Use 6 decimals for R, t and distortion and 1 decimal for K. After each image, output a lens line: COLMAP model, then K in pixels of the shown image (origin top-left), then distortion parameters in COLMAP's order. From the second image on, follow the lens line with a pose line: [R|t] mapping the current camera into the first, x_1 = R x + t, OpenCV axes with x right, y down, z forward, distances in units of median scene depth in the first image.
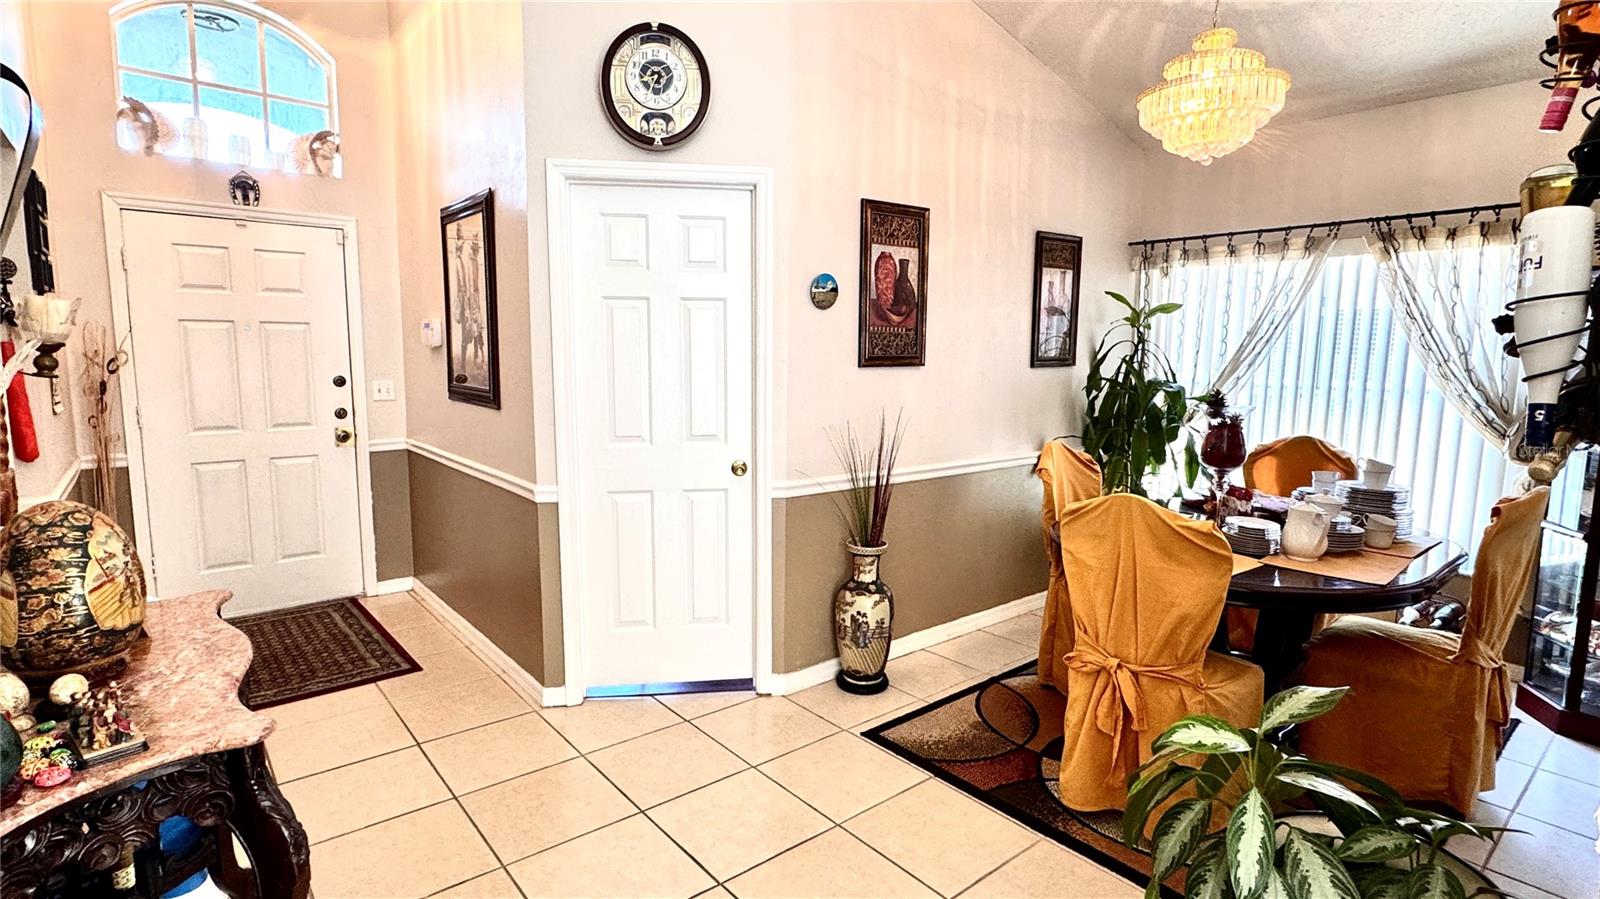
lens RADIAL K [[791.1, 0, 798.2], [0, 791.1, 449.8], [0, 0, 1]] dist [0.001870, -0.000398]
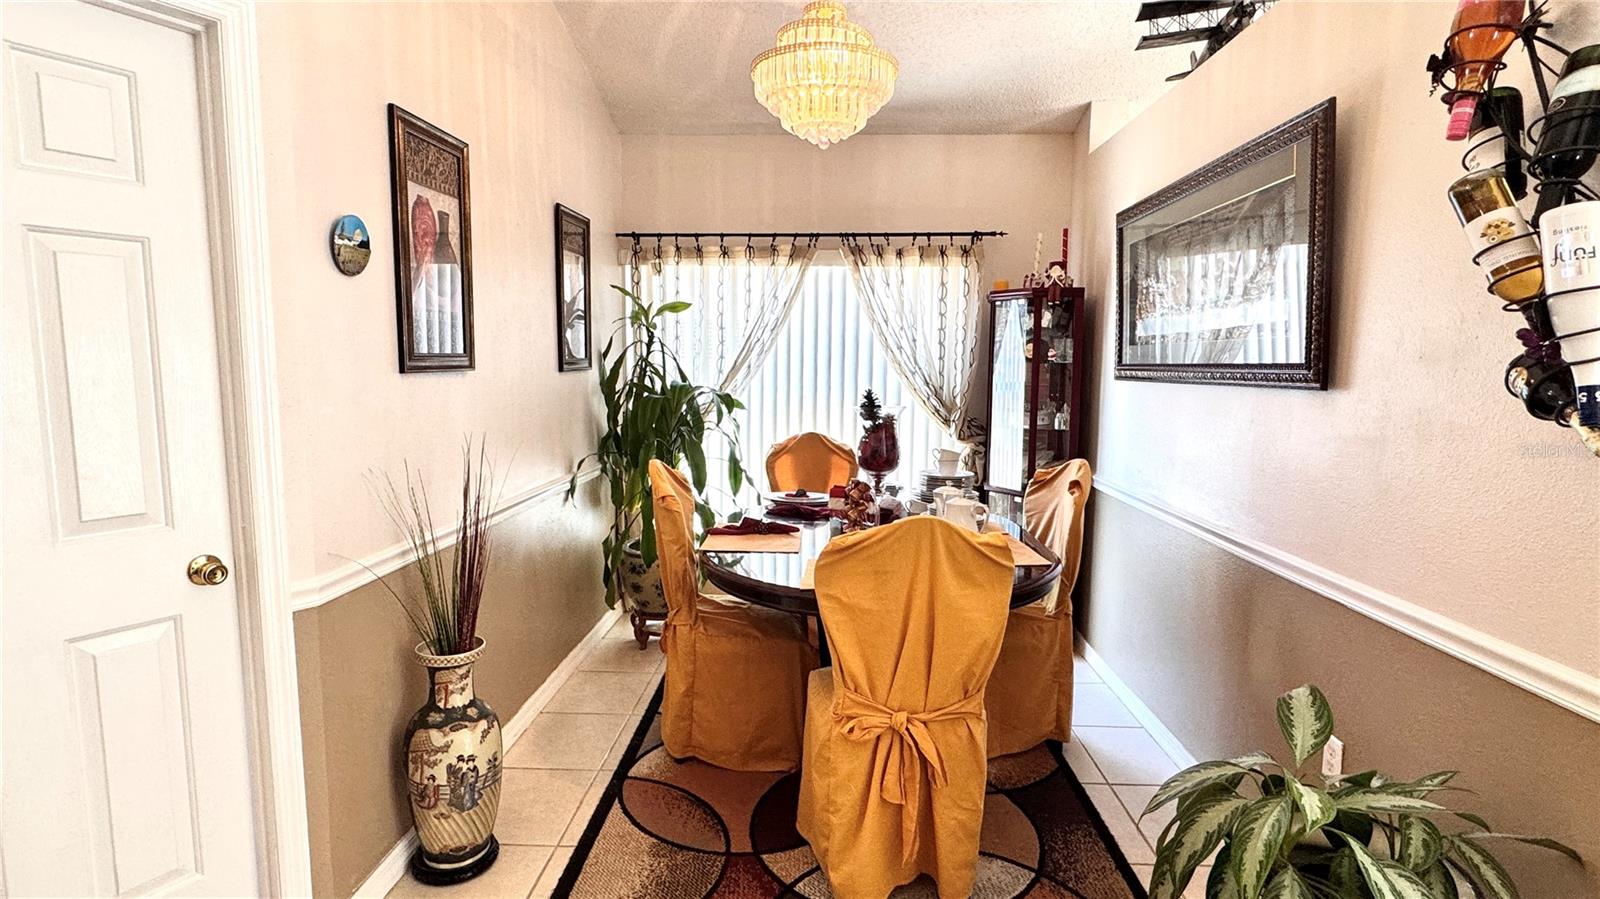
lens RADIAL K [[791.1, 0, 798.9], [0, 791.1, 450.7], [0, 0, 1]] dist [0.001870, -0.000398]
pose [[0.672056, -0.087363, 0.735329, -0.183699], [0.094696, 0.995002, 0.031666, -0.033709], [-0.734421, 0.048352, 0.676970, 0.350704]]
